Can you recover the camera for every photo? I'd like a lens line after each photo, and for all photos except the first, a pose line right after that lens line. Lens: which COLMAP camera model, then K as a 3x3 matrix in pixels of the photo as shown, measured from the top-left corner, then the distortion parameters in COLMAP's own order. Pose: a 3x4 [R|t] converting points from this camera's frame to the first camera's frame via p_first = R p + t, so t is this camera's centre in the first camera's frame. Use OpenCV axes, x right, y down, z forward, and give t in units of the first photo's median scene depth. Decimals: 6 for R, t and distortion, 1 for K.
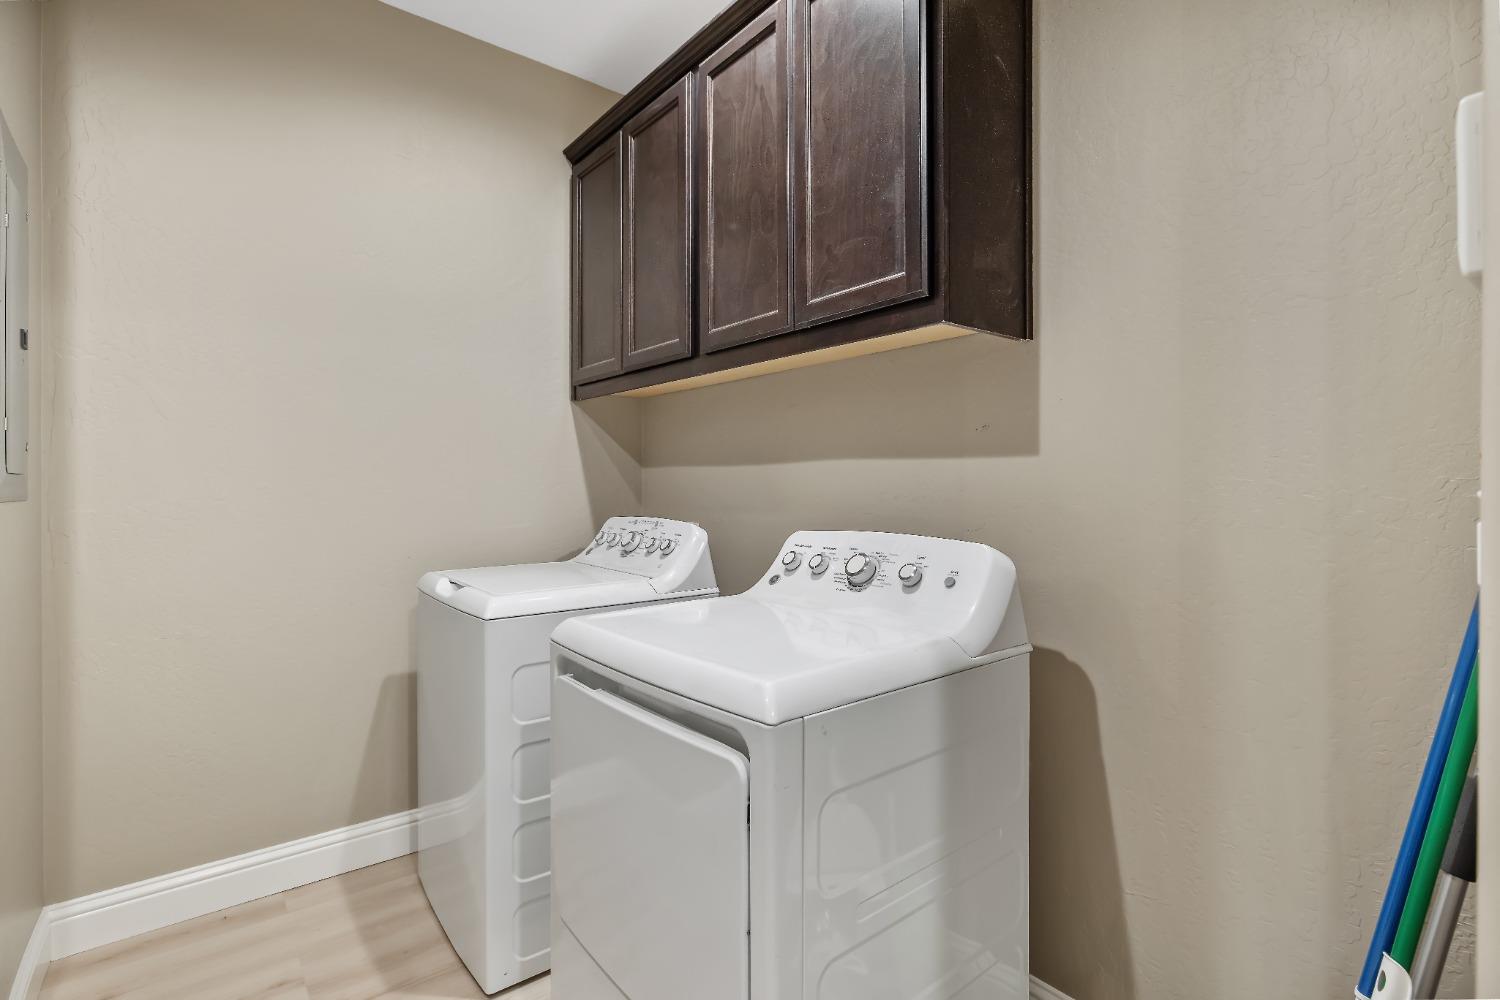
lens RADIAL K [[694.3, 0, 746.4], [0, 694.3, 495.8], [0, 0, 1]] dist [-0.001039, 0.000623]
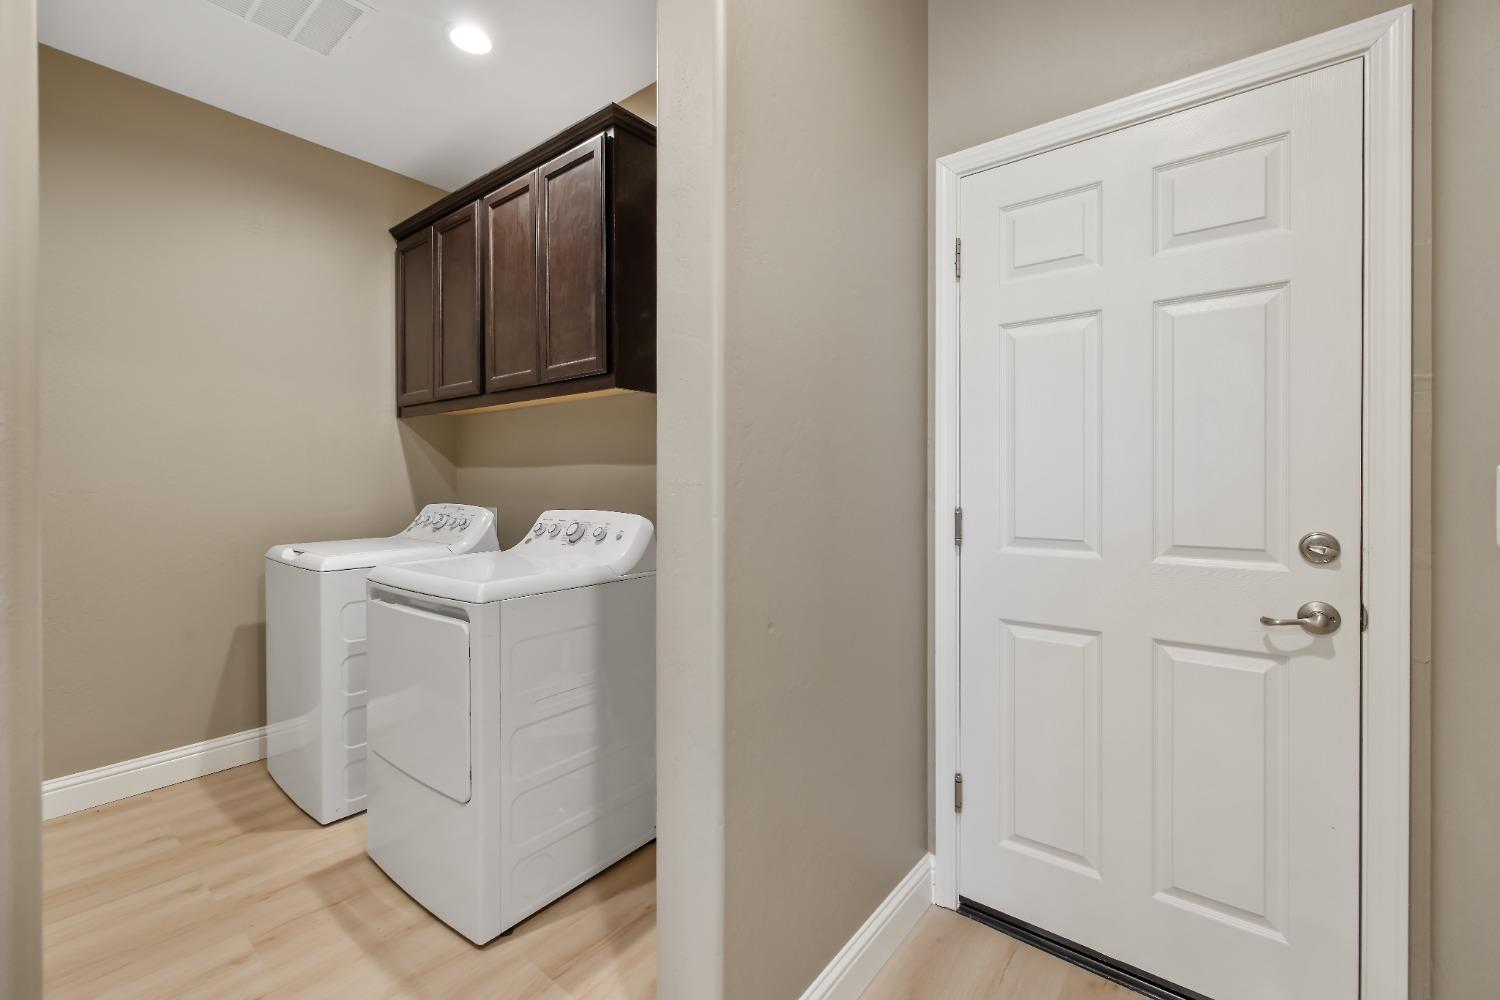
lens RADIAL K [[633.6, 0, 758.0], [0, 633.6, 492.2], [0, 0, 1]] dist [0.003356, 0.000697]
pose [[0.974393, -0.002732, 0.224835, 0.194433], [0.002117, 0.999993, 0.002972, 0.005512], [-0.224842, -0.002420, 0.974392, -0.449110]]
